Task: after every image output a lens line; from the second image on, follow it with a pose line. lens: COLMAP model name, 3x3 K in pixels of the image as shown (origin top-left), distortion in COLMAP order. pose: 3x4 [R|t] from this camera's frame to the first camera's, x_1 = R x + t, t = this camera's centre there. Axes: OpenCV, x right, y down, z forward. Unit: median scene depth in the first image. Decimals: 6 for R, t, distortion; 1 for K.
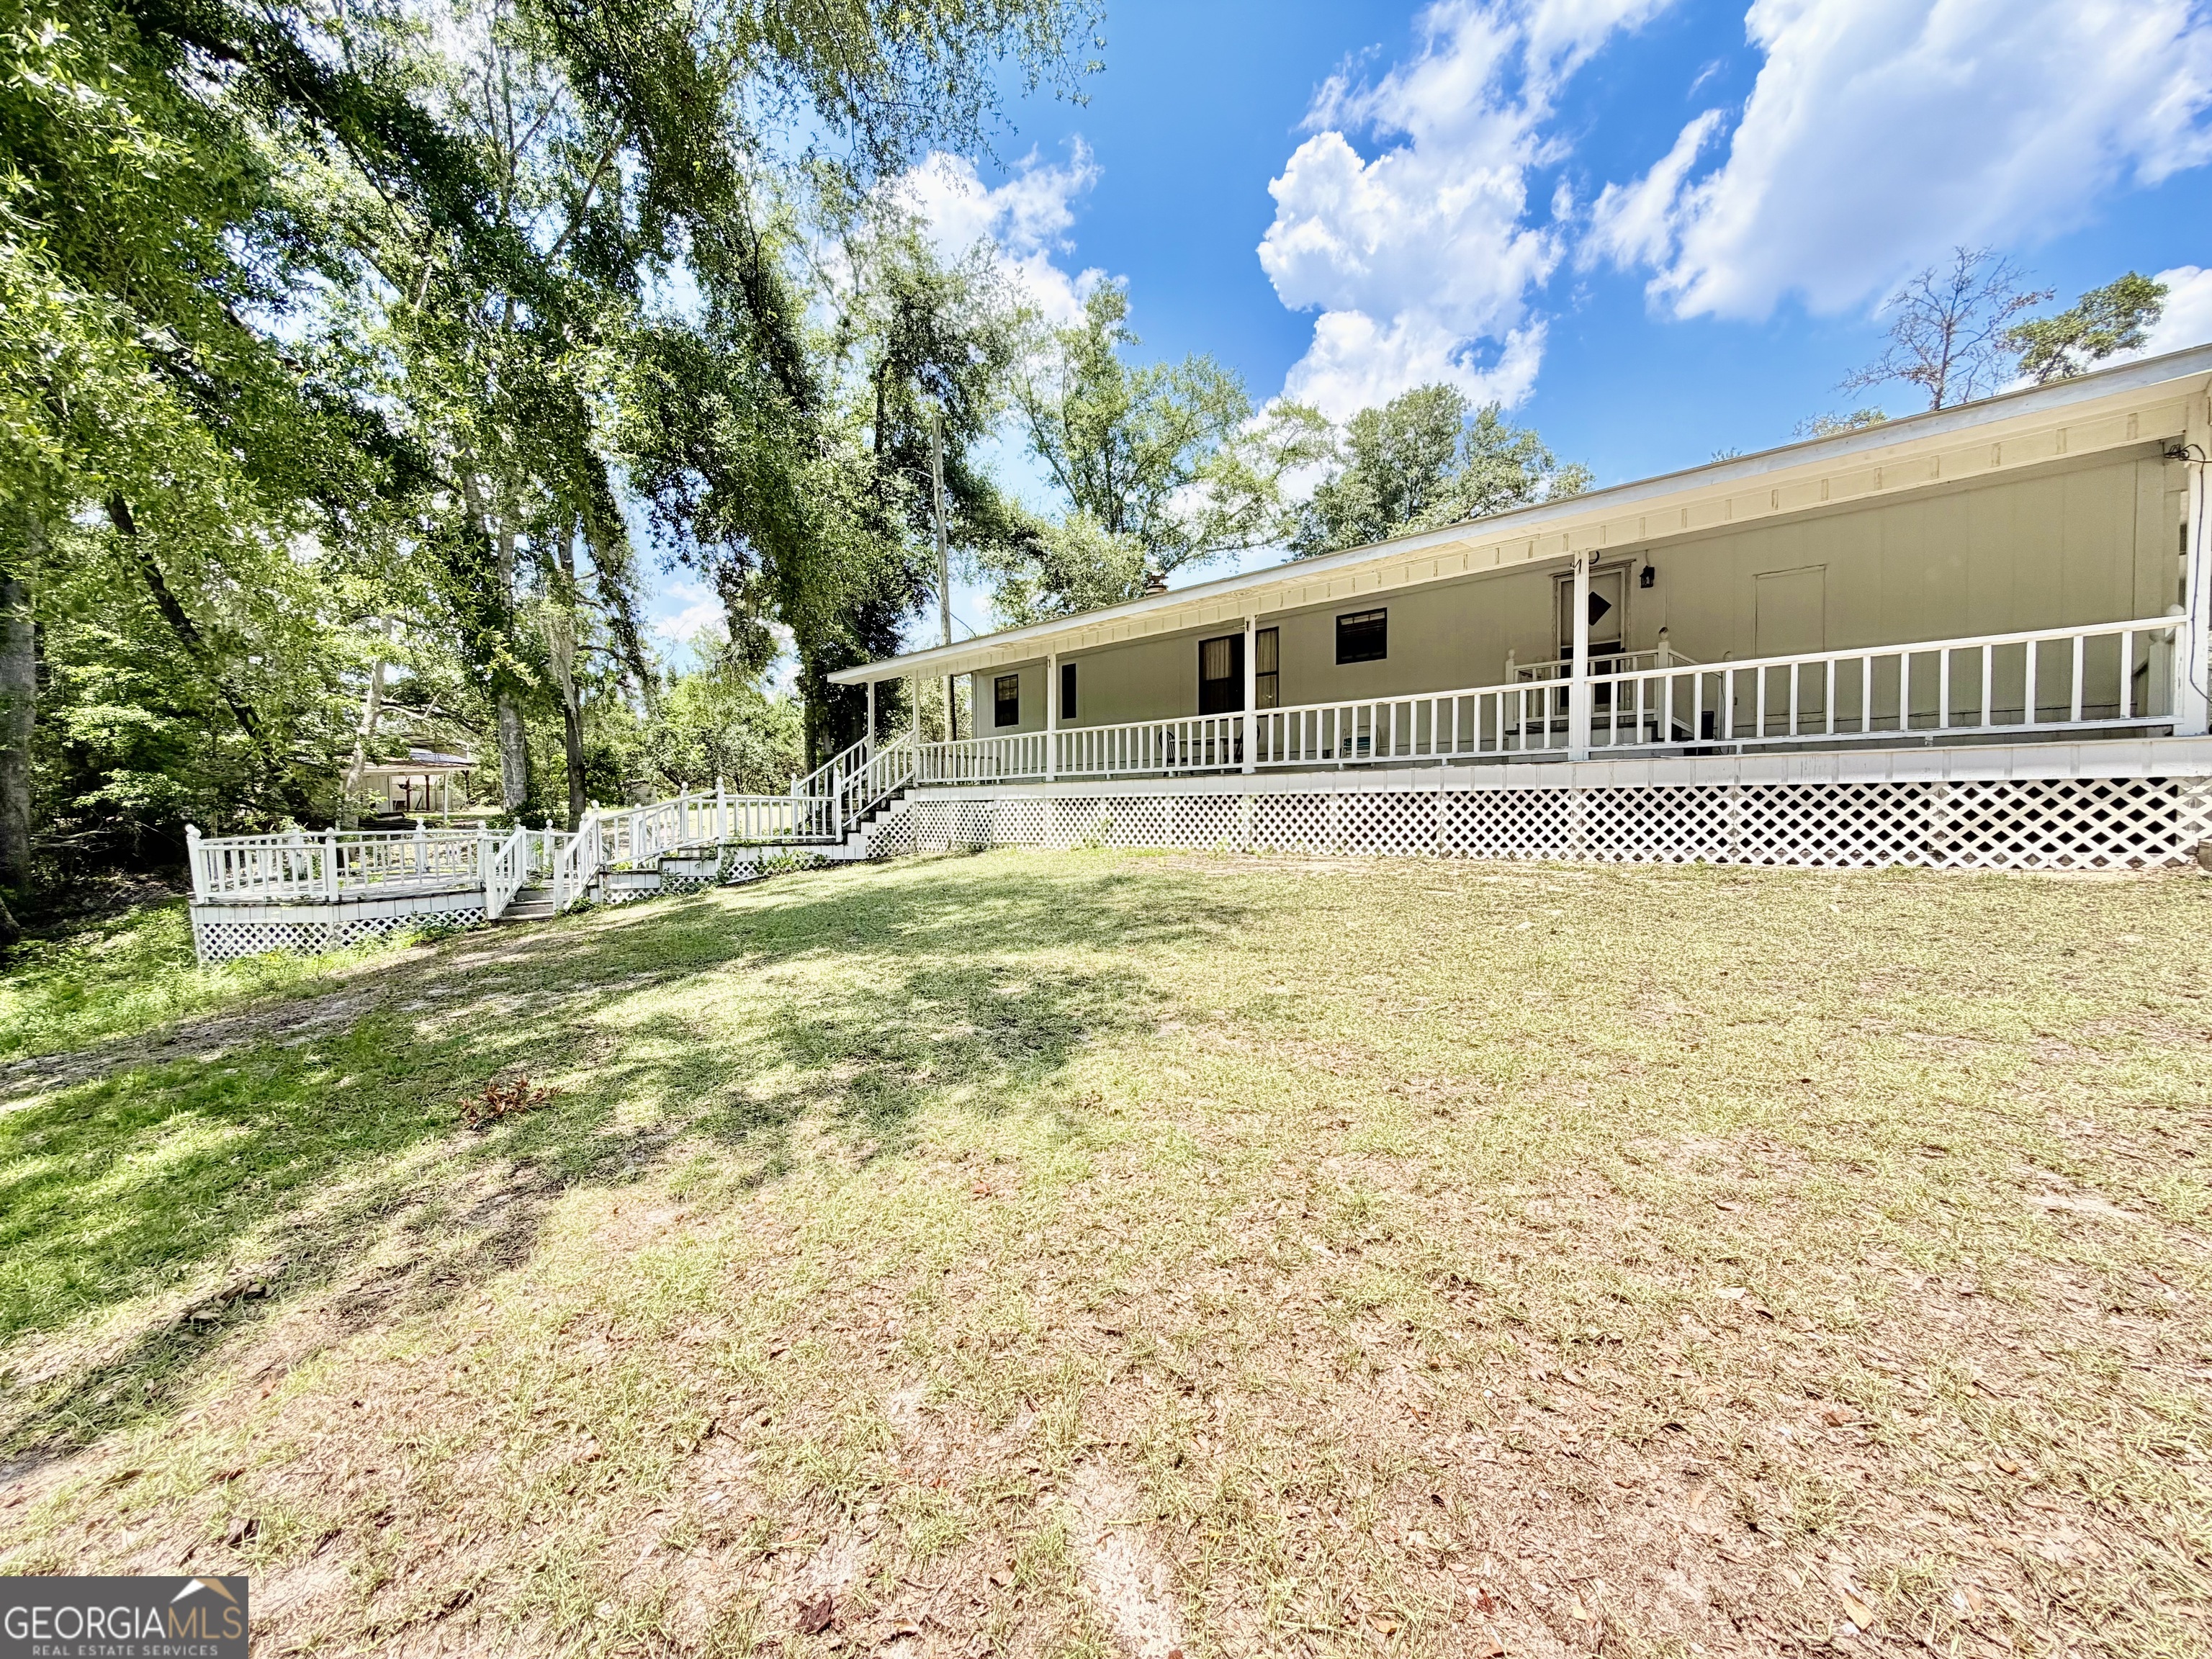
lens RADIAL K [[870.8, 0, 1101.1], [0, 870.8, 834.4], [0, 0, 1]] dist [0.004433, 0.000258]
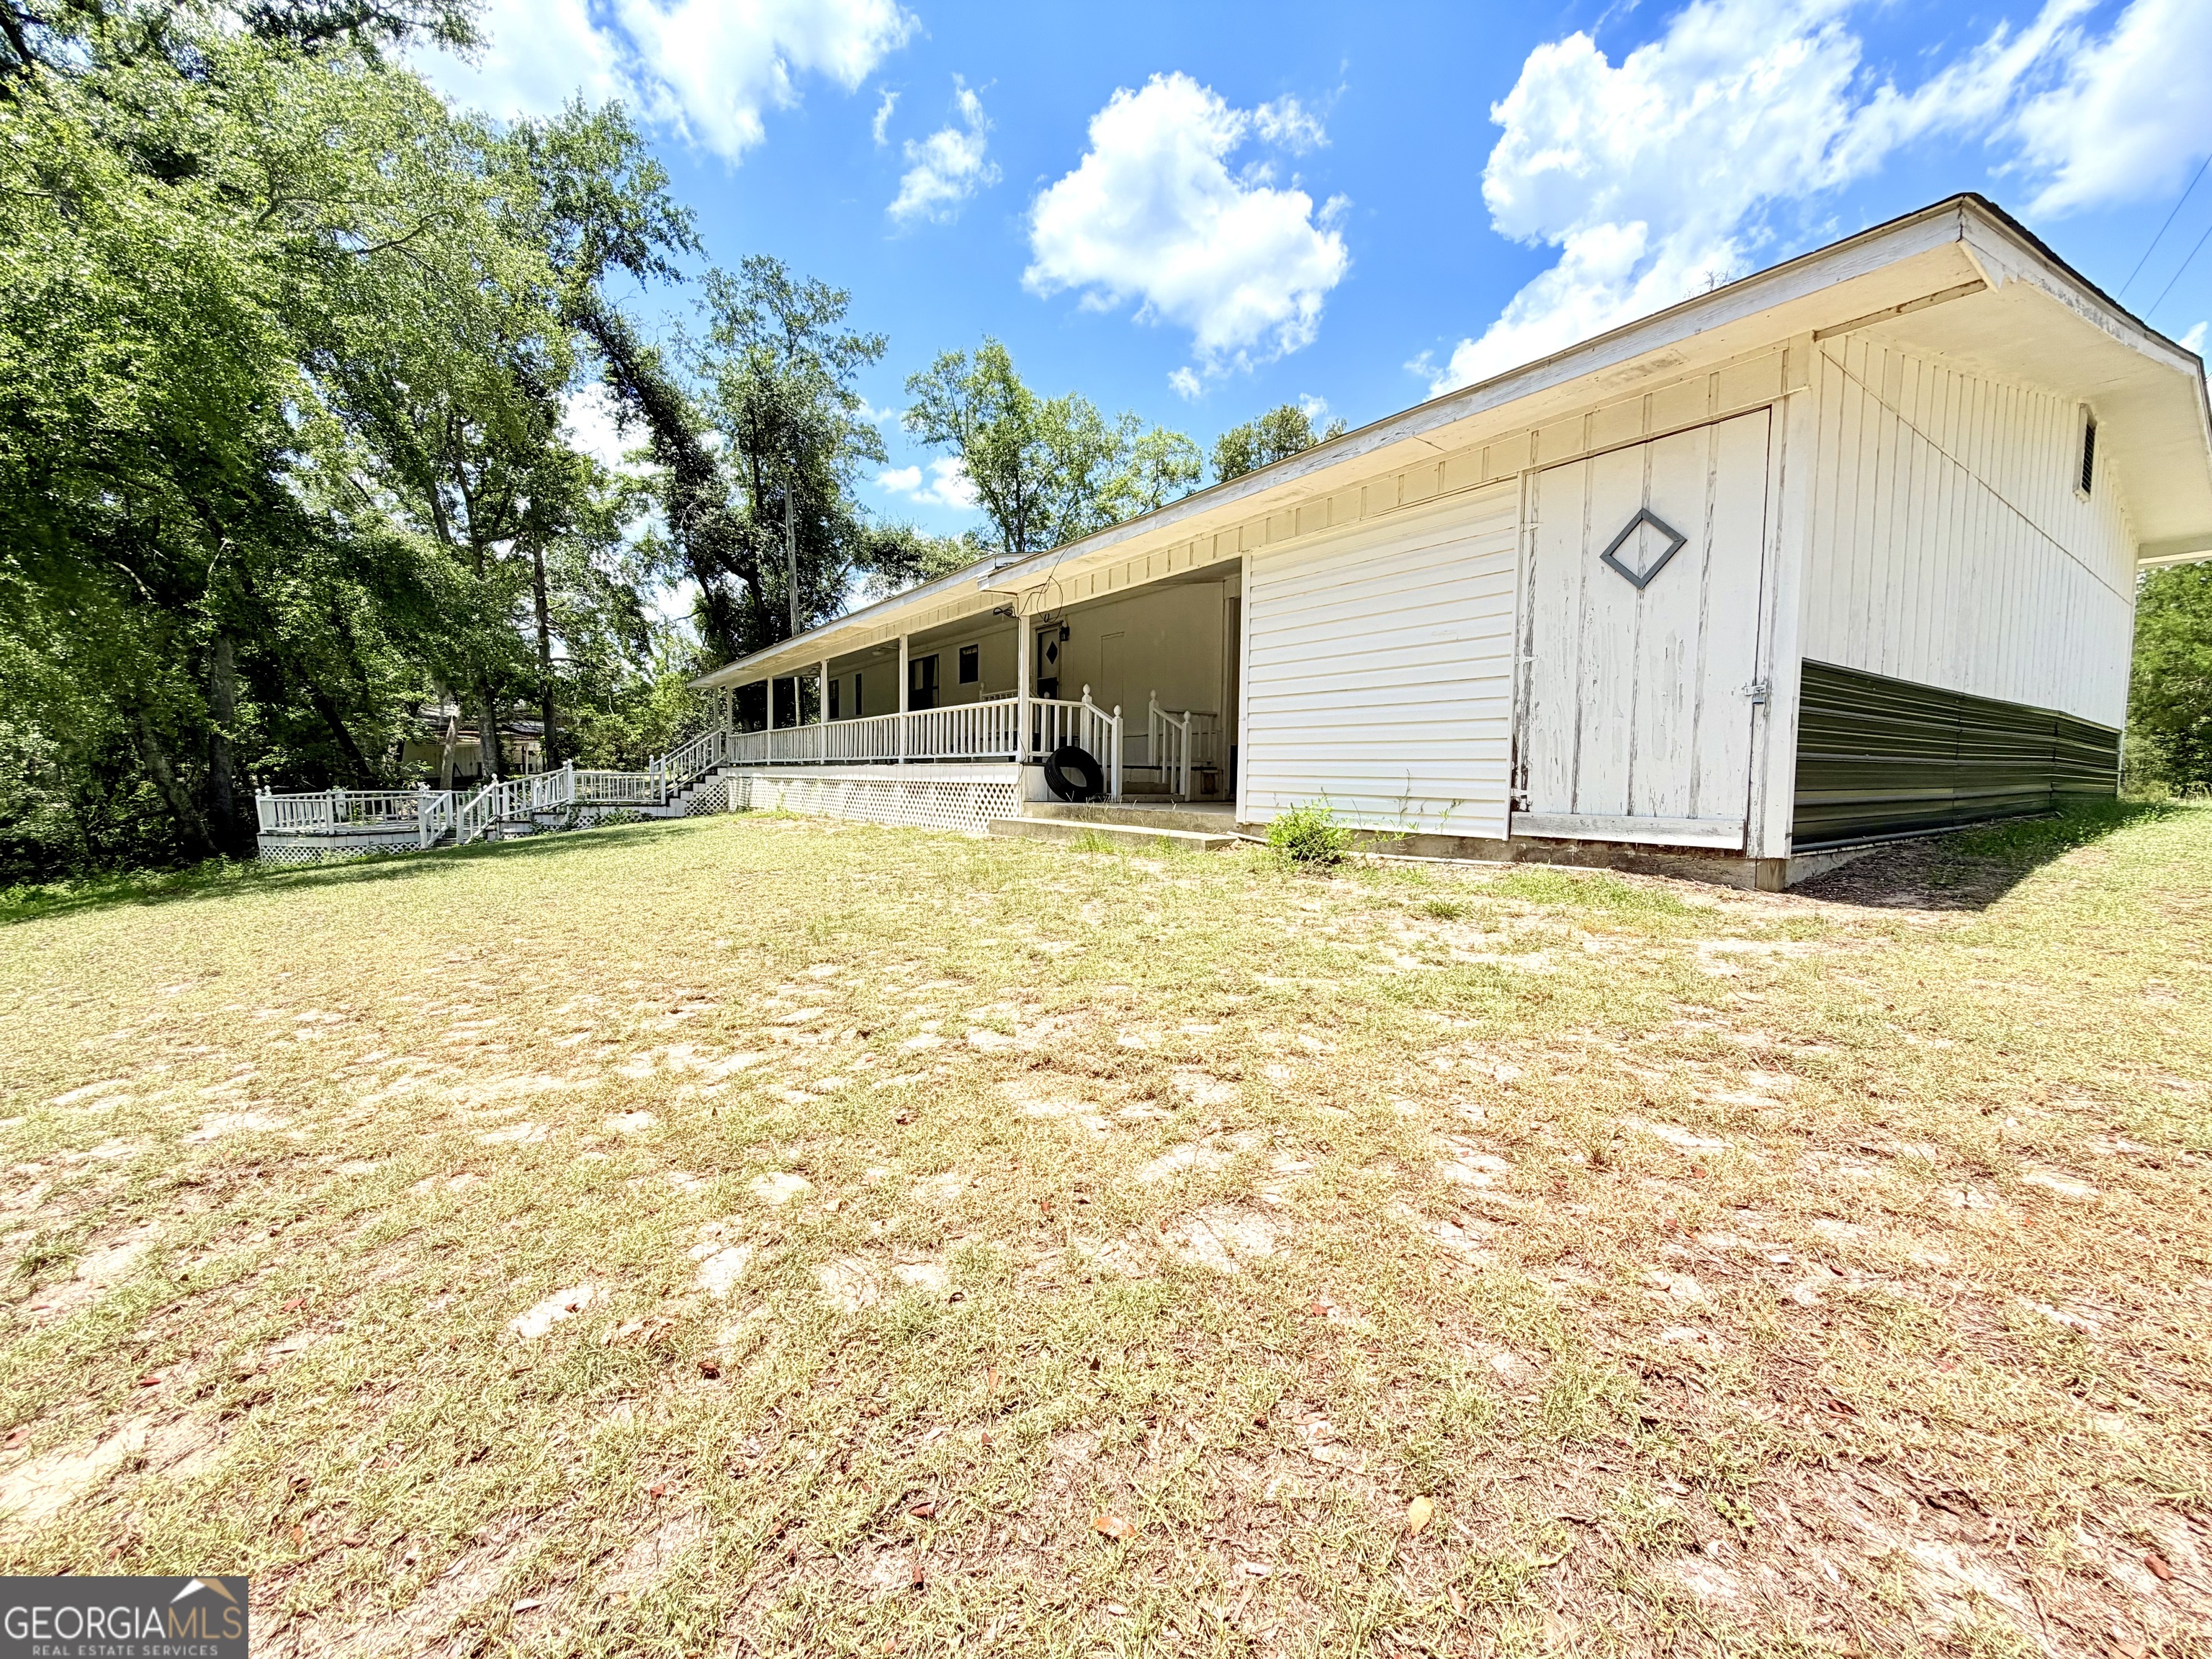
lens RADIAL K [[870.8, 0, 1096.3], [0, 870.8, 828.1], [0, 0, 1]] dist [0.004433, 0.000258]
pose [[0.989923, 0.032800, -0.137754, 0.598923], [-0.029722, 0.999262, 0.024347, -0.009141], [0.138451, -0.020007, 0.990167, -0.291489]]
